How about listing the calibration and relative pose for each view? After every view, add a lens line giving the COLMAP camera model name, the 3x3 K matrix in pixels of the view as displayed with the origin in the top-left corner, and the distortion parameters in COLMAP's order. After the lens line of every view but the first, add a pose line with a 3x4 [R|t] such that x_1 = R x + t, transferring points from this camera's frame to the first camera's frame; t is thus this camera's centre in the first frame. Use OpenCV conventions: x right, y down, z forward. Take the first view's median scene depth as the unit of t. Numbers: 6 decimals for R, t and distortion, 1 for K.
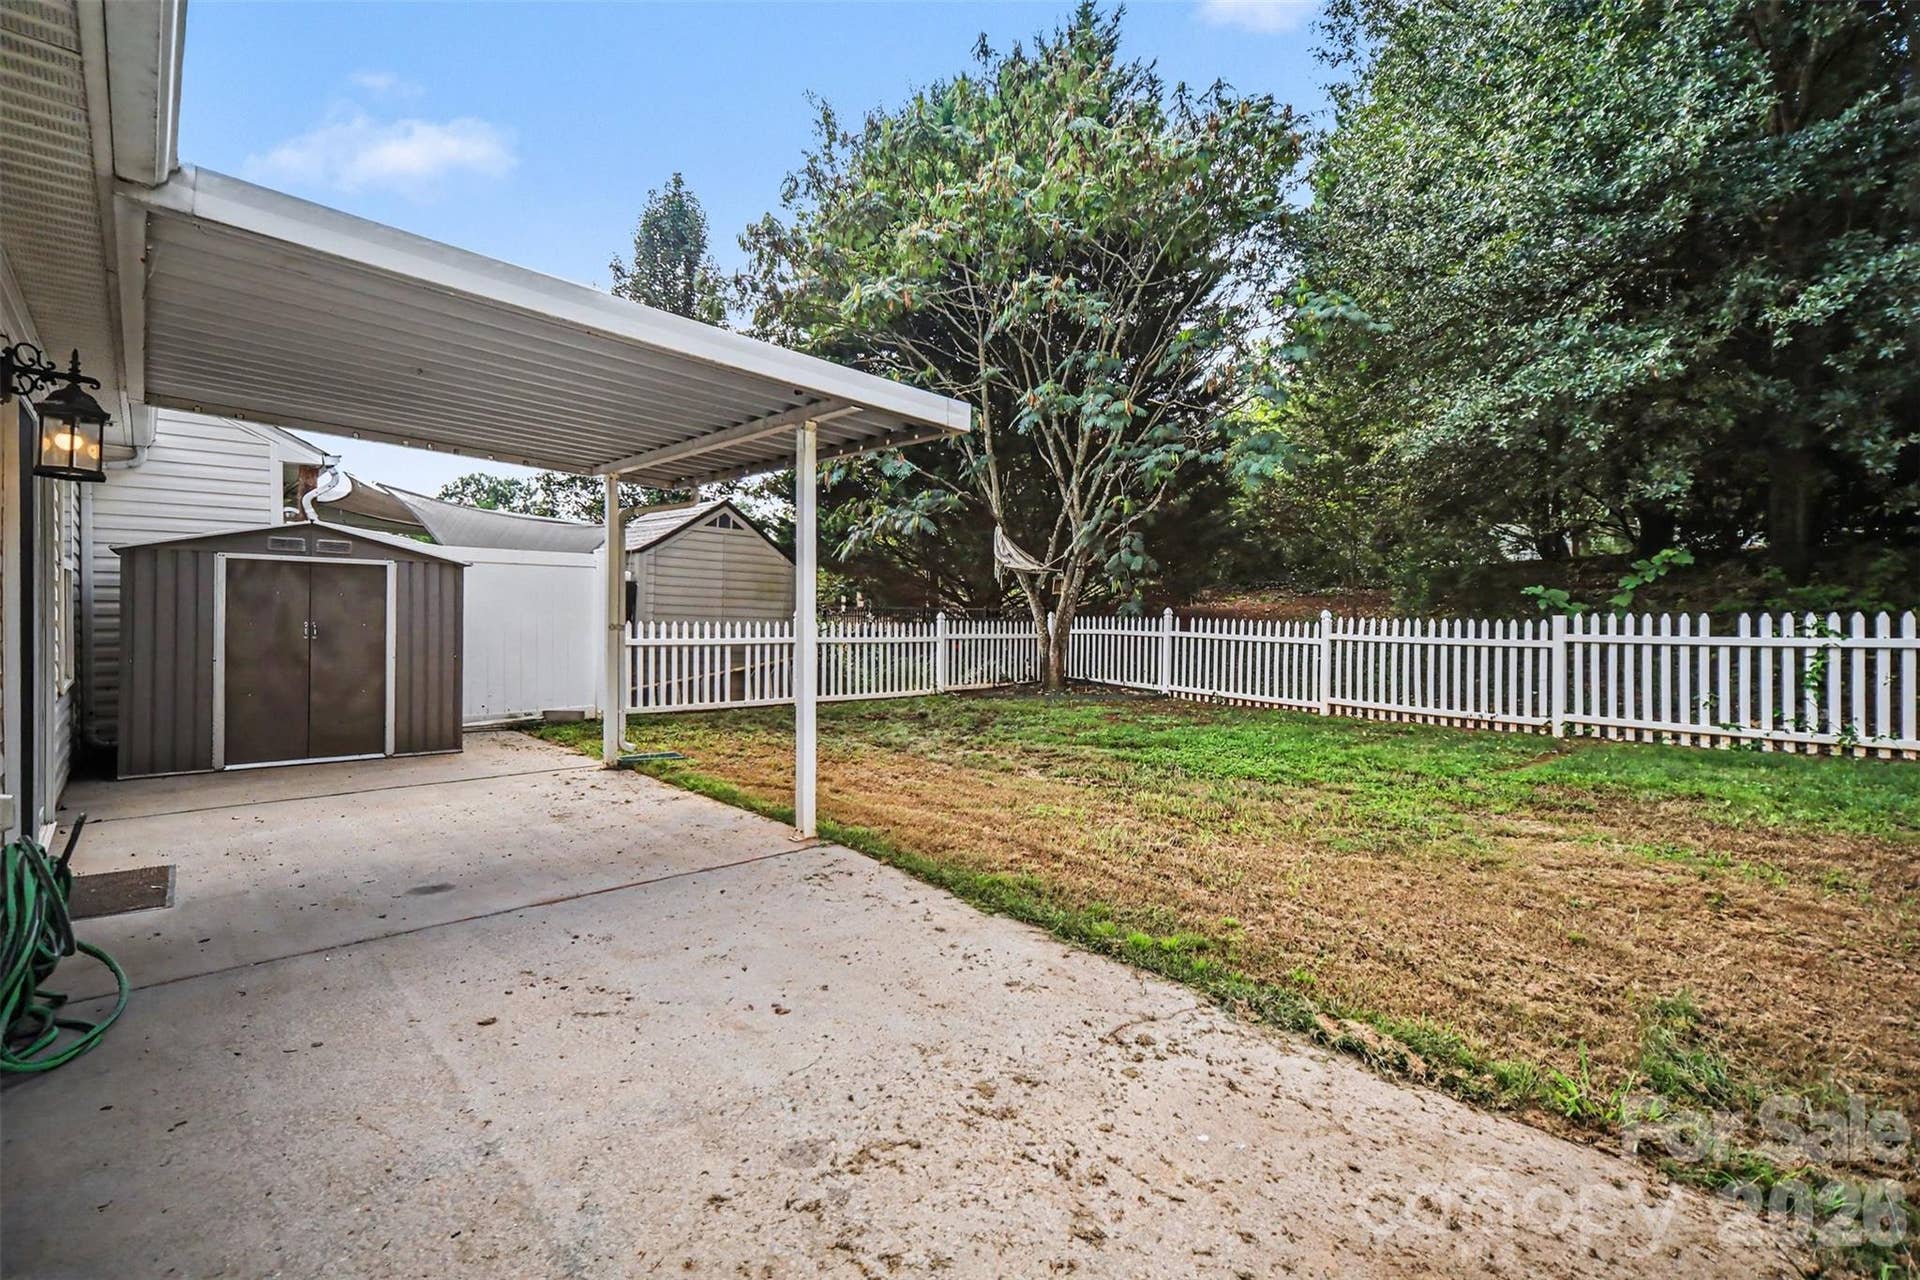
lens RADIAL K [[841.2, 0, 965.9], [0, 841.2, 604.9], [0, 0, 1]] dist [-0.022468, 0.008097]
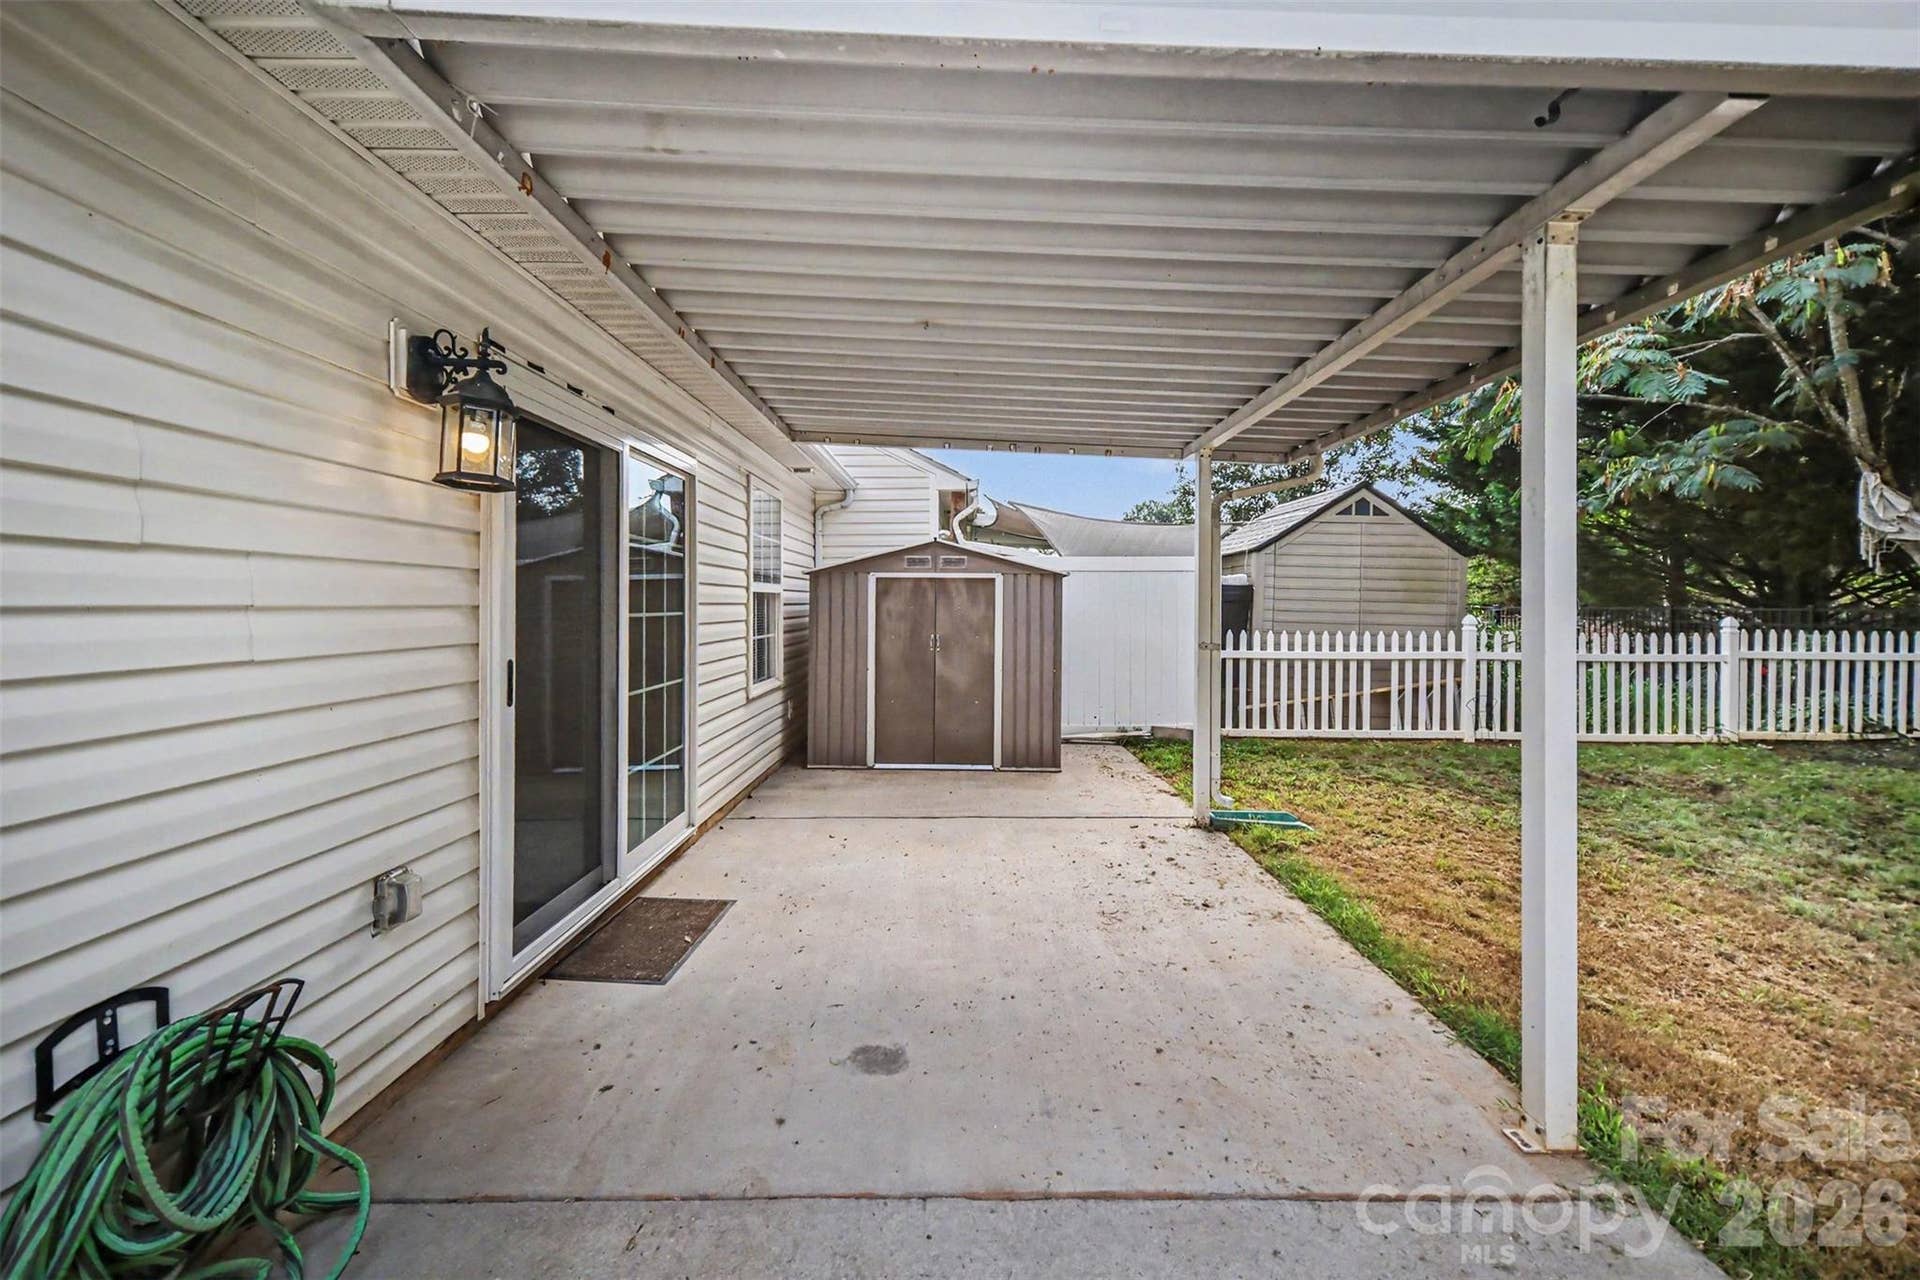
lens RADIAL K [[766.4, 0, 966.5], [0, 766.4, 630.1], [0, 0, 1]] dist [0.022129, 0.000222]
pose [[0.726325, 0.009380, -0.687288, -0.055243], [0.013391, 0.999524, 0.027793, -0.007303], [0.687221, -0.029390, 0.725854, 0.203379]]
